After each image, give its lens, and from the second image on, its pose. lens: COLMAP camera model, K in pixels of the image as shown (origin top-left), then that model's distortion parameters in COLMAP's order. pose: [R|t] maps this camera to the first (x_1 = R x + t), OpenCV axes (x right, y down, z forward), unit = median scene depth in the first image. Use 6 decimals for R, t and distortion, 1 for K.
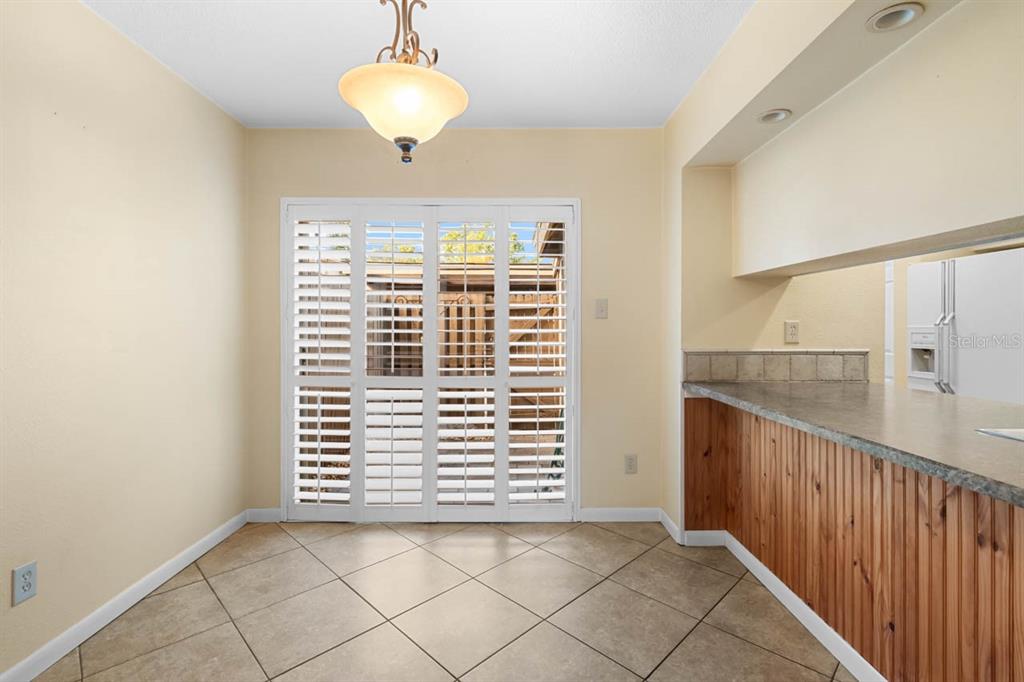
lens RADIAL K [[464.3, 0, 509.9], [0, 464.3, 336.0], [0, 0, 1]] dist [0.003645, -0.000522]
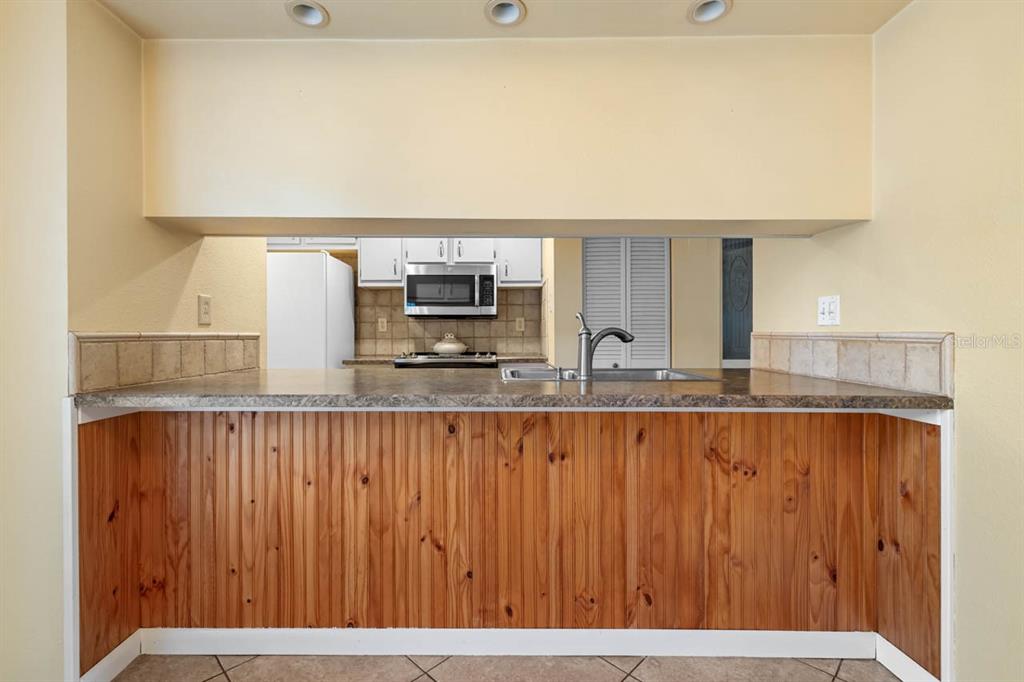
lens RADIAL K [[464.3, 0, 505.6], [0, 464.3, 337.3], [0, 0, 1]] dist [0.003645, -0.000522]
pose [[0.006509, -0.005746, 0.999962, -0.181578], [0.015806, 0.999859, 0.005642, 0.050680], [-0.999854, 0.015769, 0.006599, 0.652452]]
